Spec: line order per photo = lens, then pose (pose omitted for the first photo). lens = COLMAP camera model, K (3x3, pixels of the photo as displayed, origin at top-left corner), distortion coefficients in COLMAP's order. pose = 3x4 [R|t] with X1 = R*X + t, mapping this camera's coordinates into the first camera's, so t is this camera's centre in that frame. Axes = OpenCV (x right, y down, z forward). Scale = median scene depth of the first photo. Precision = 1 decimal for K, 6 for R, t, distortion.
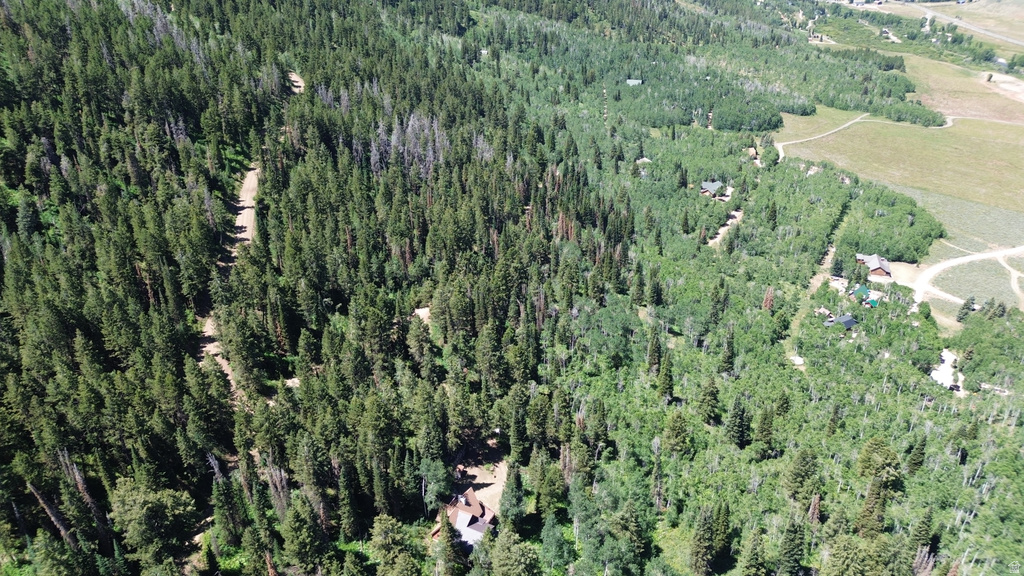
lens RADIAL K [[723.0, 0, 516.5], [0, 723.0, 286.0], [0, 0, 1]] dist [0.055443, -0.042267]
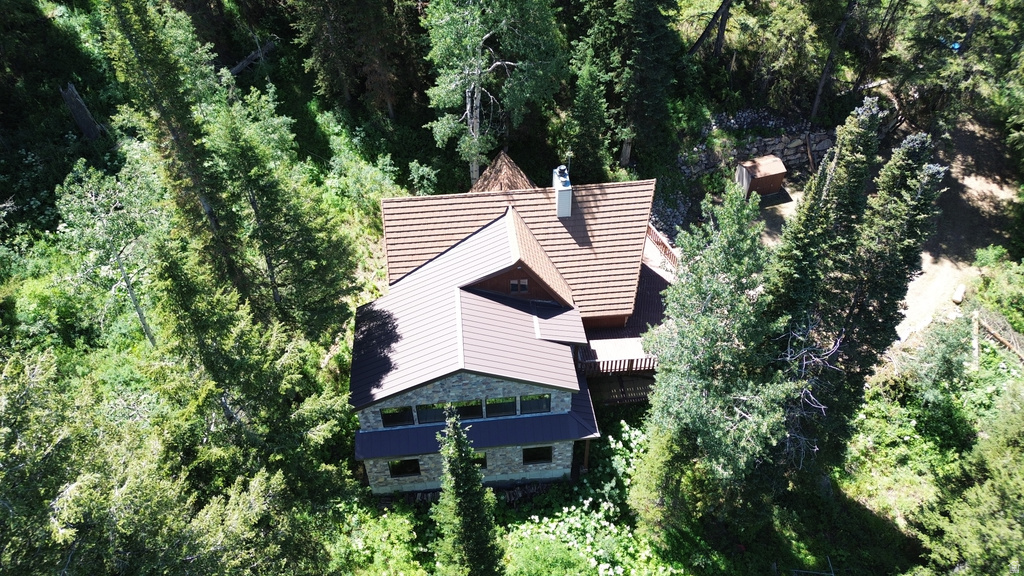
lens RADIAL K [[723.0, 0, 503.8], [0, 723.0, 301.0], [0, 0, 1]] dist [0.055443, -0.042267]
pose [[0.527269, 0.582729, -0.618396, 0.044151], [-0.390633, 0.812555, 0.432620, 0.190772], [0.754581, 0.013458, 0.656069, 0.682227]]
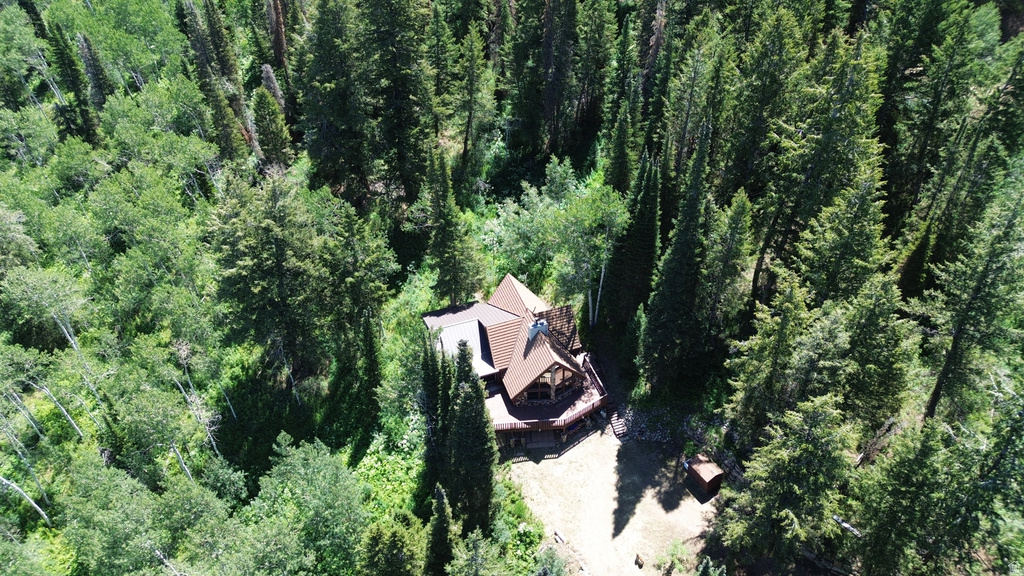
lens RADIAL K [[723.0, 0, 507.0], [0, 723.0, 283.5], [0, 0, 1]] dist [0.055443, -0.042267]
pose [[-0.697899, 0.473053, -0.537734, 0.102393], [-0.321858, 0.463572, 0.825535, -0.018856], [0.639800, 0.749214, -0.171271, 0.821599]]
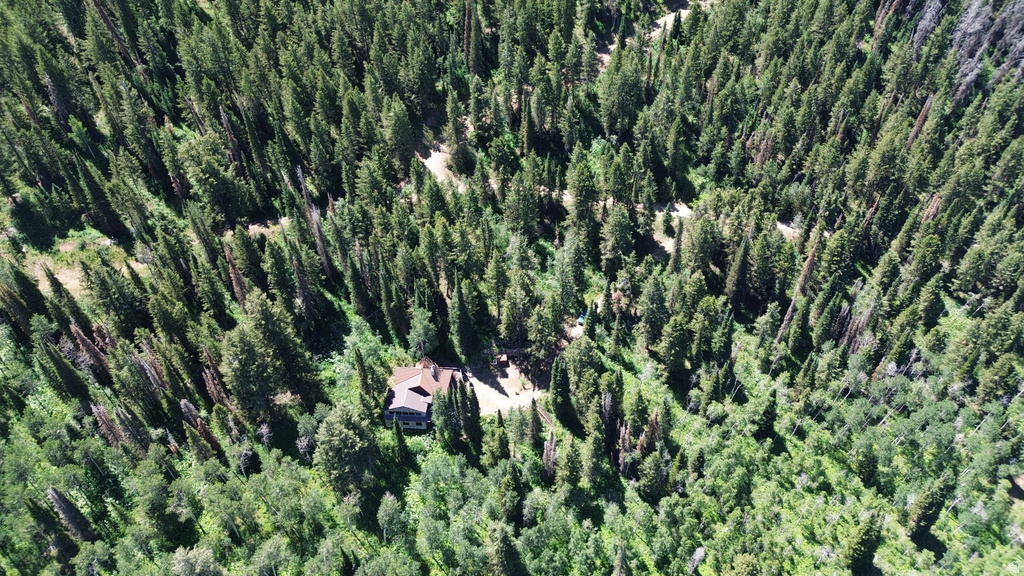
lens RADIAL K [[723.0, 0, 518.8], [0, 723.0, 286.0], [0, 0, 1]] dist [0.055443, -0.042267]
pose [[0.383767, 0.638971, -0.666662, 0.413278], [-0.433365, 0.762124, 0.481000, -0.225387], [0.815425, 0.104316, 0.569386, 0.434103]]
